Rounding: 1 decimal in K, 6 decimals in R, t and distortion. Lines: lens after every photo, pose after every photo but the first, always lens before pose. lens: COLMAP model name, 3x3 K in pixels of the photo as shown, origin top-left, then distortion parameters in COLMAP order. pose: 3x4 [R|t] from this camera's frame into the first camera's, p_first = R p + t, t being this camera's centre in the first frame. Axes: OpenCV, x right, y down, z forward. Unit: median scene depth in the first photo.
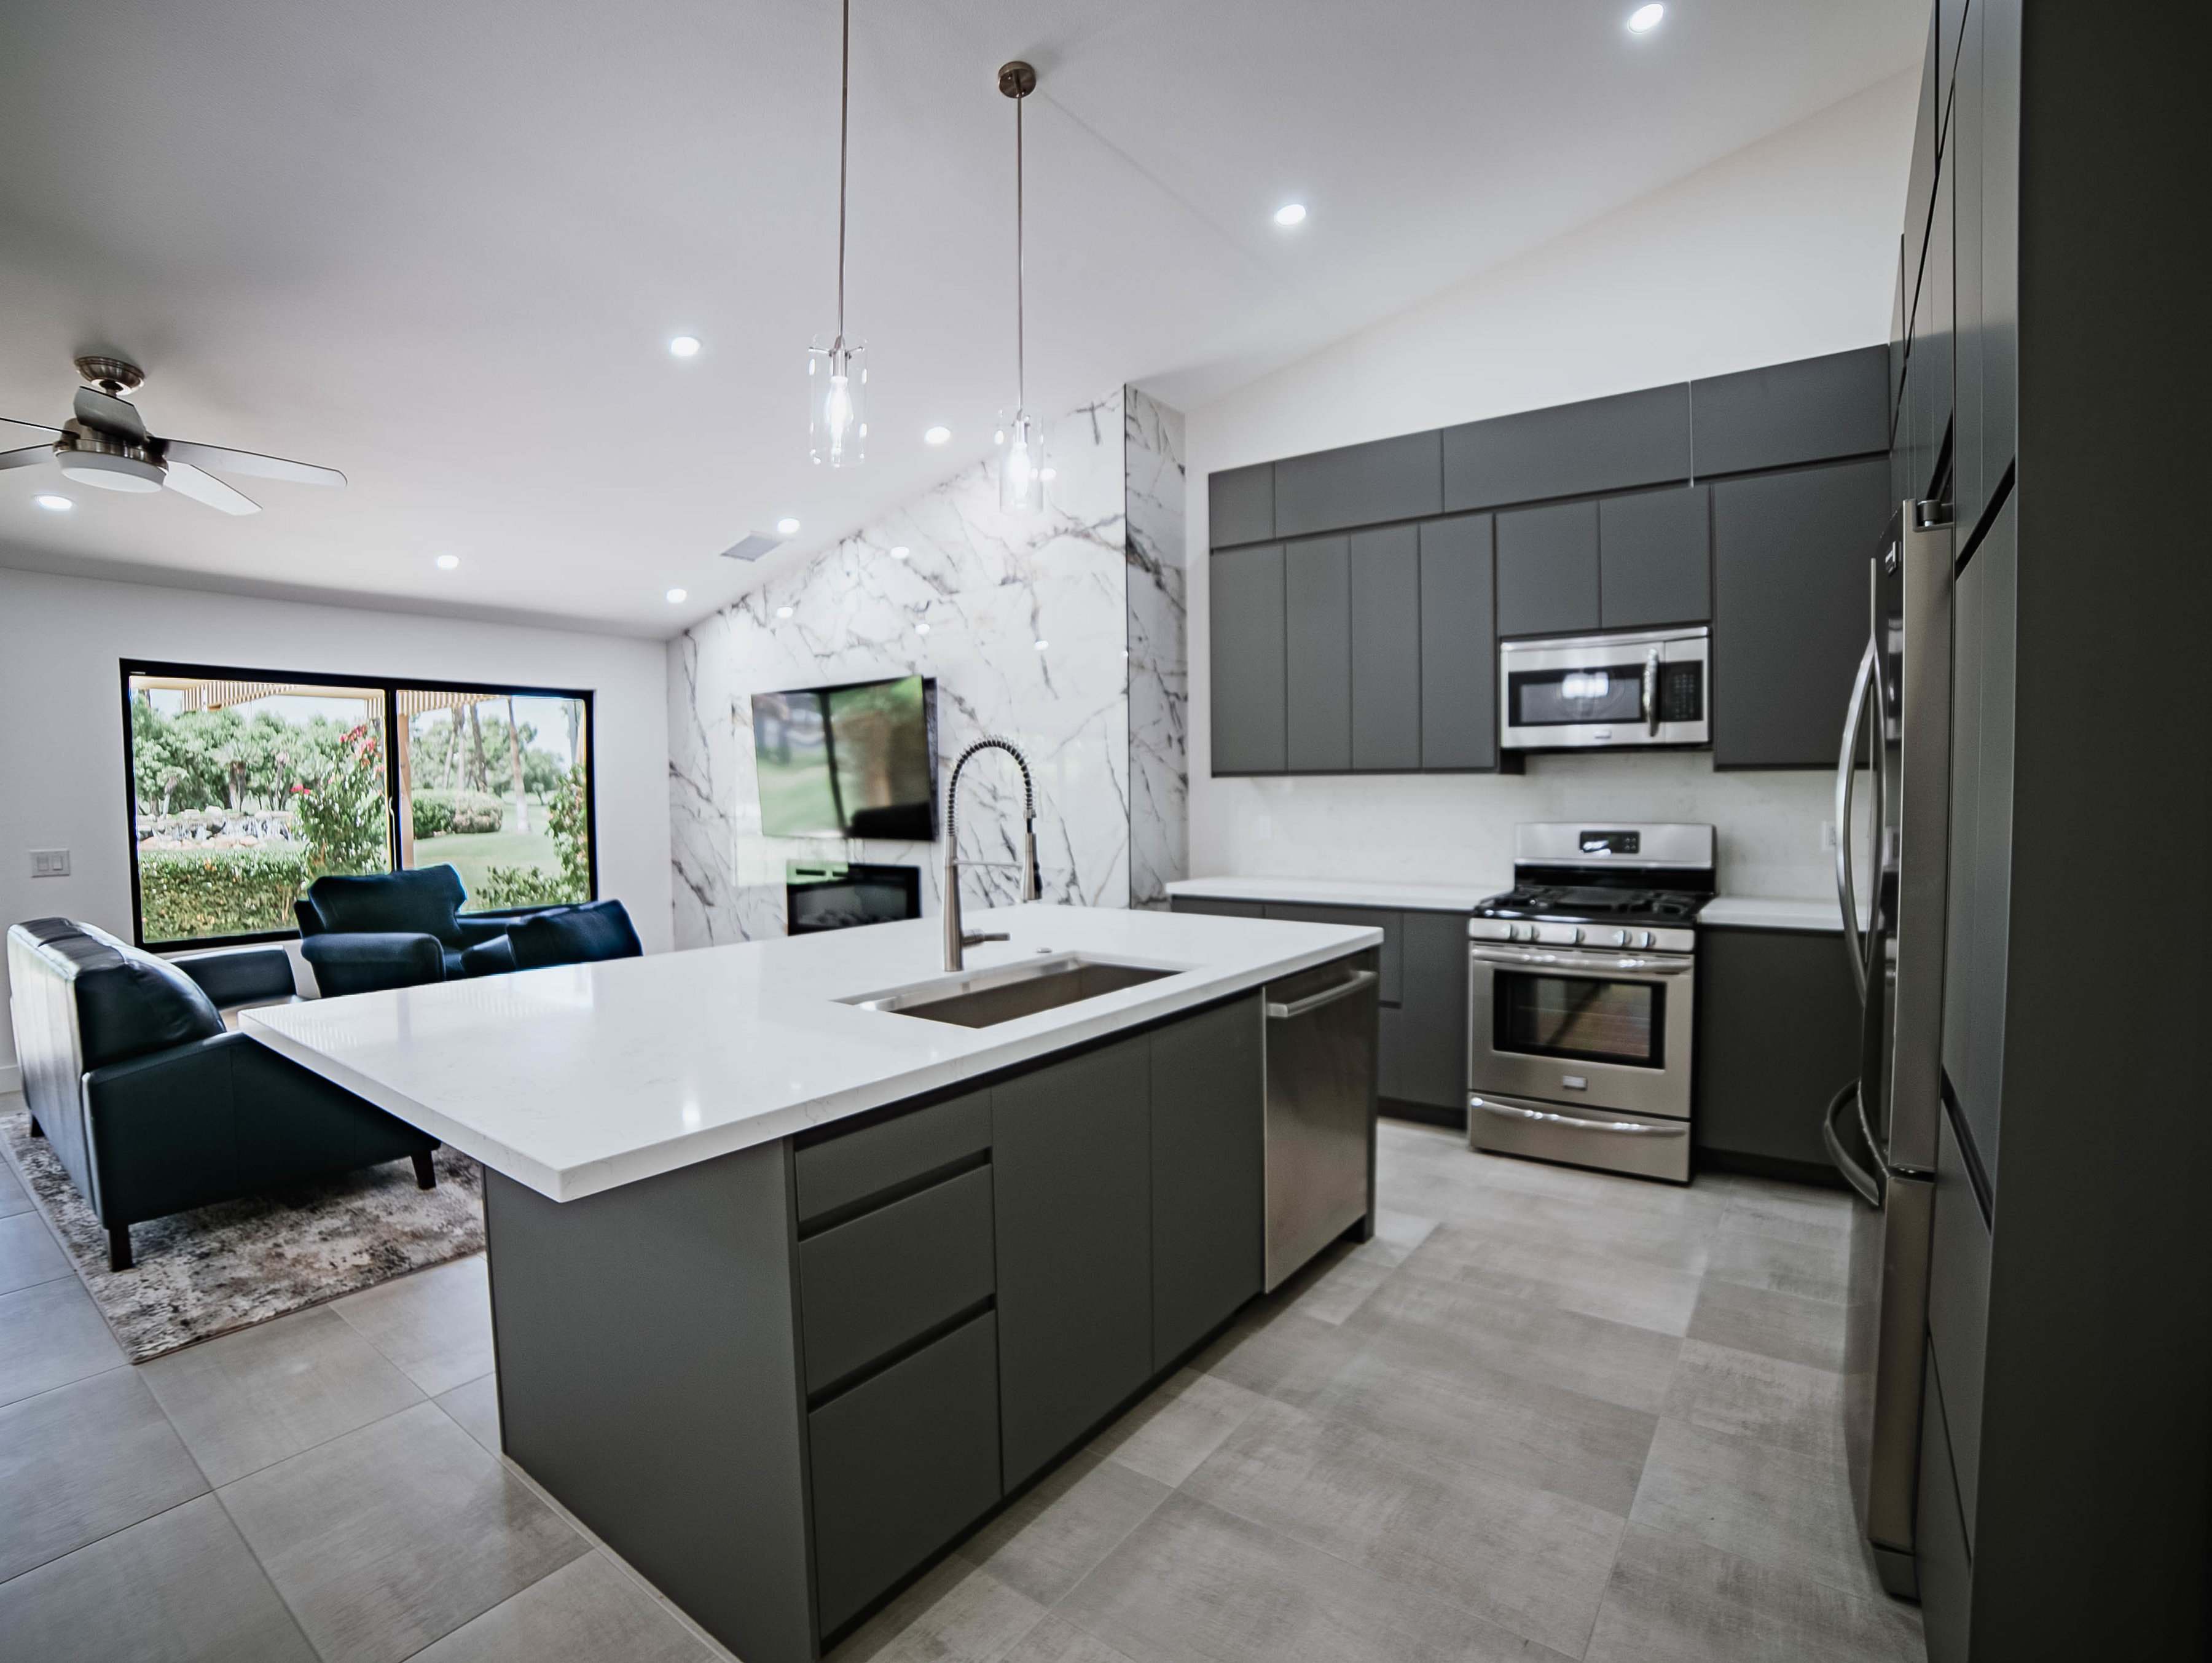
lens RADIAL K [[988.8, 0, 1105.1], [0, 988.8, 819.8], [0, 0, 1]] dist [-0.001032, -0.000291]
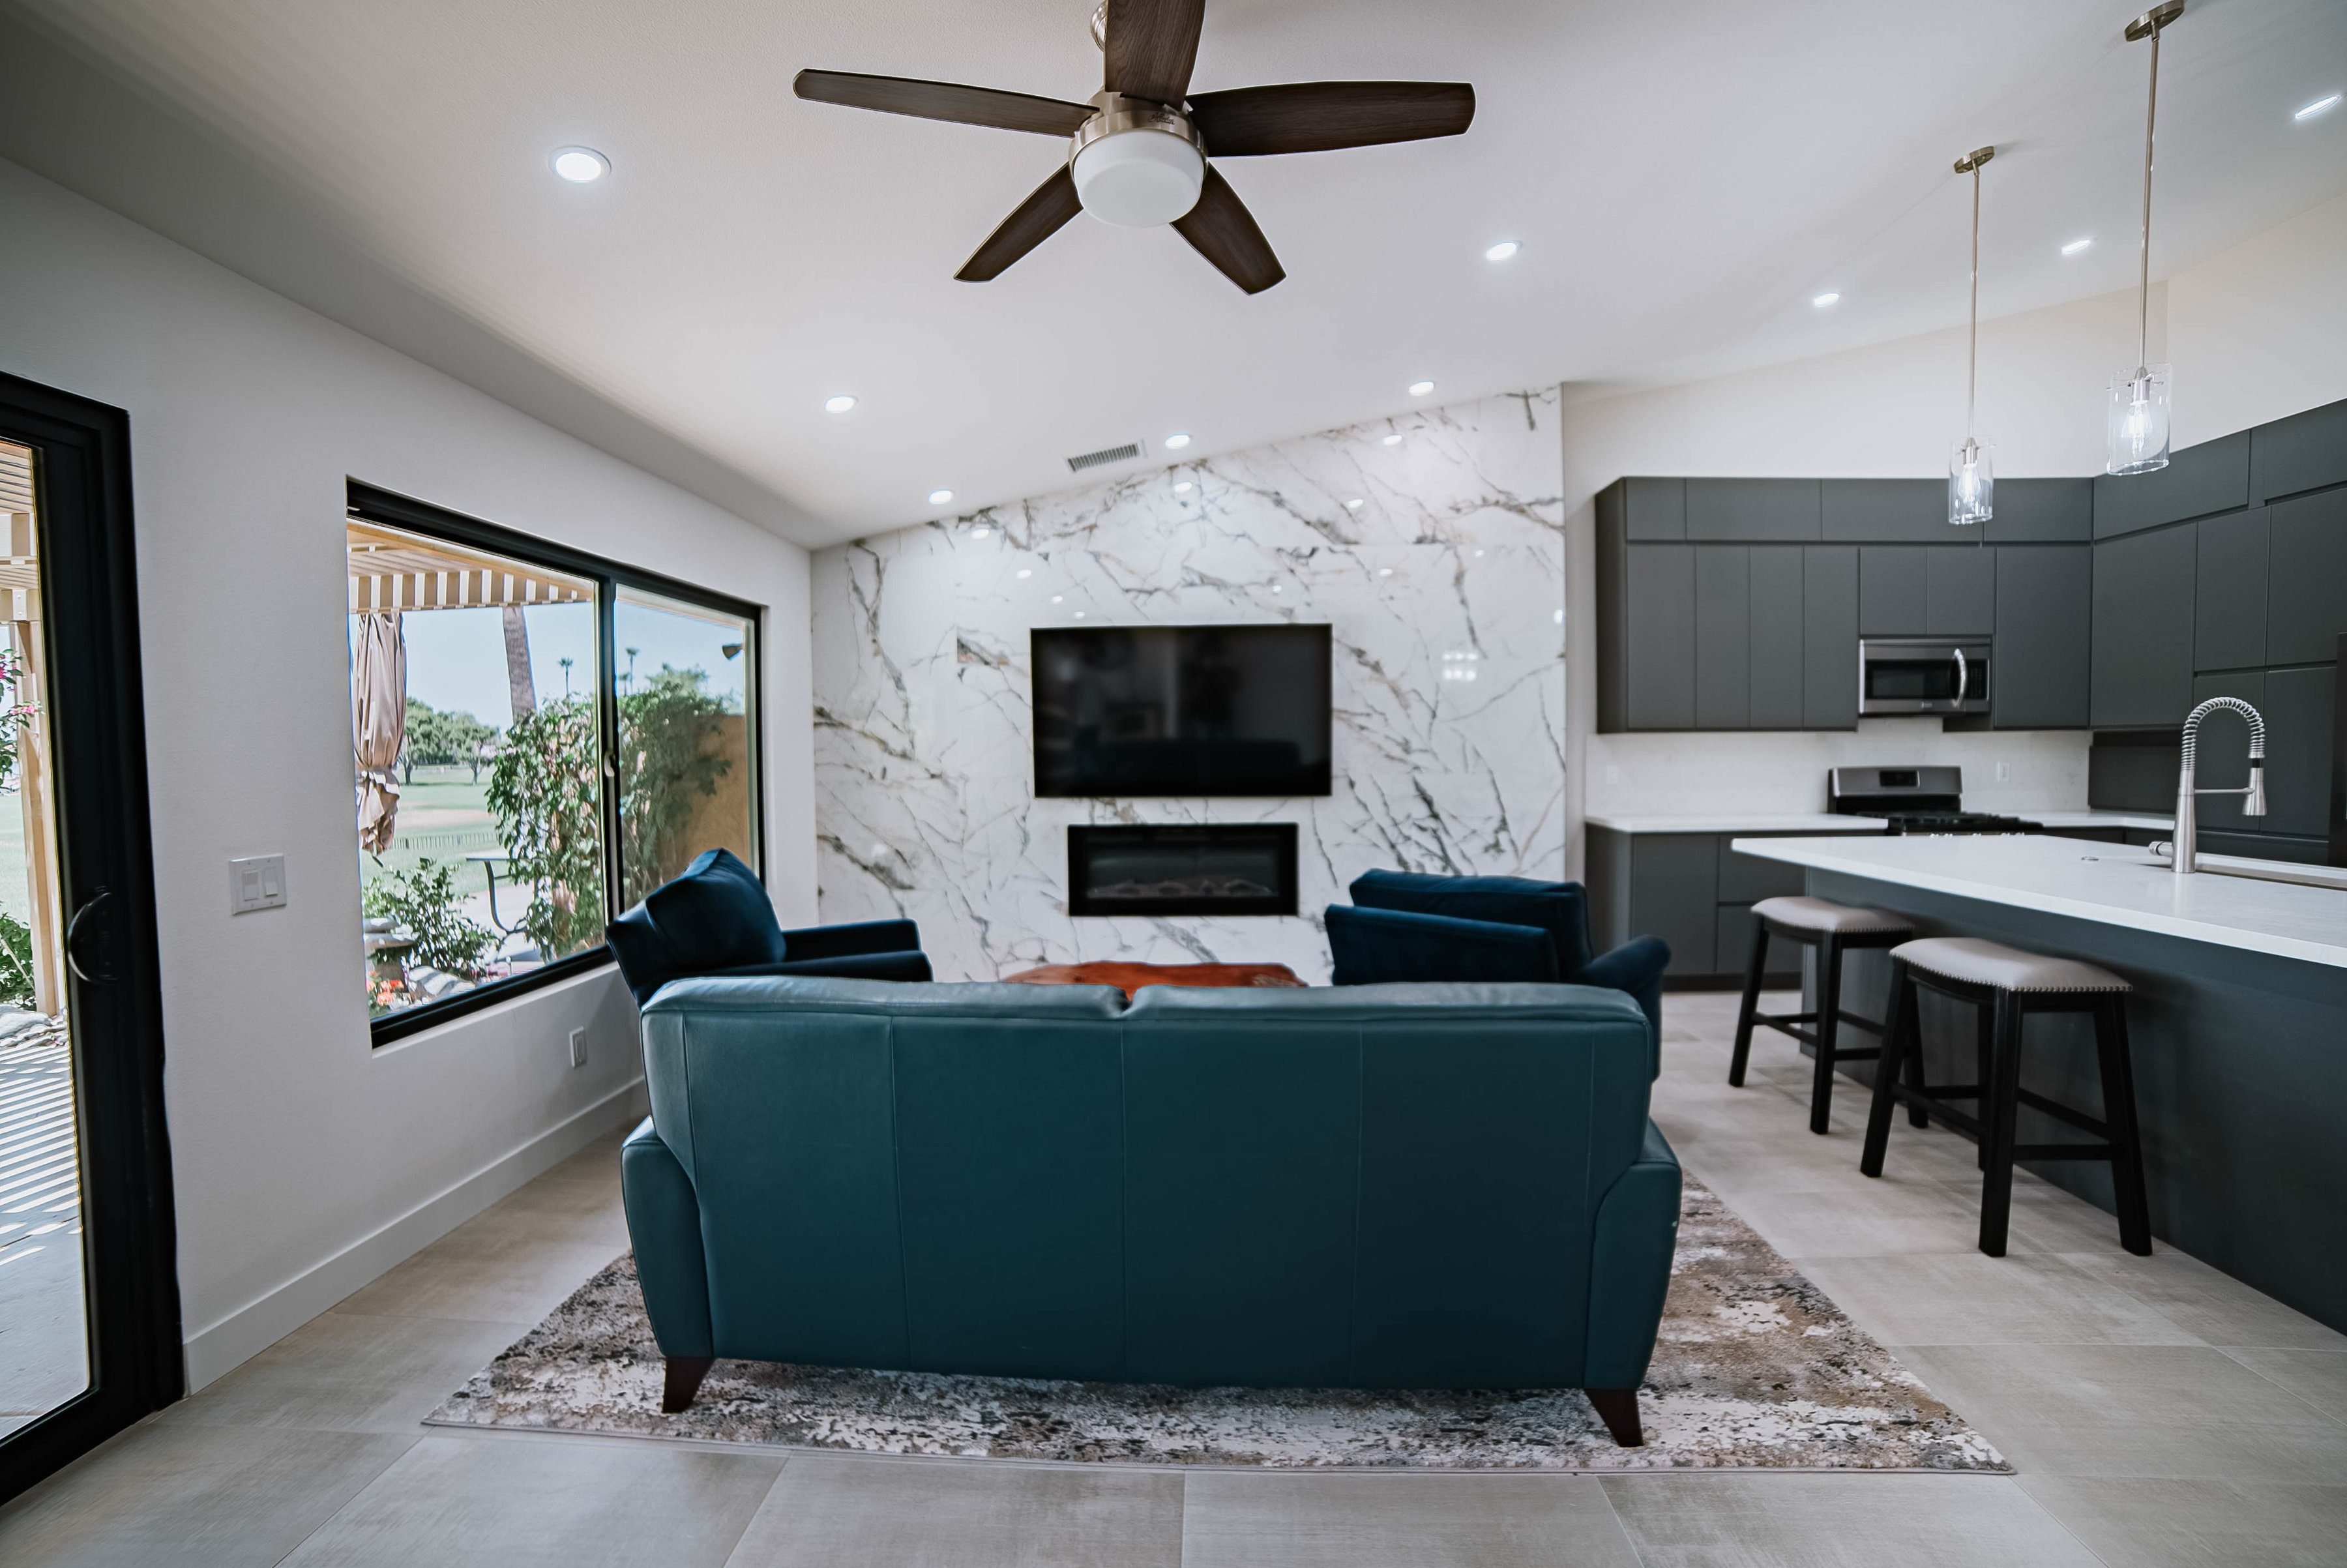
lens RADIAL K [[908.0, 0, 1173.1], [0, 908.0, 790.2], [0, 0, 1]] dist [-0.038009, 0.000022]
pose [[0.827509, -0.022944, 0.560984, -0.809180], [0.018166, 0.999736, 0.014092, 0.001039], [-0.561159, -0.001470, 0.827707, 0.350325]]
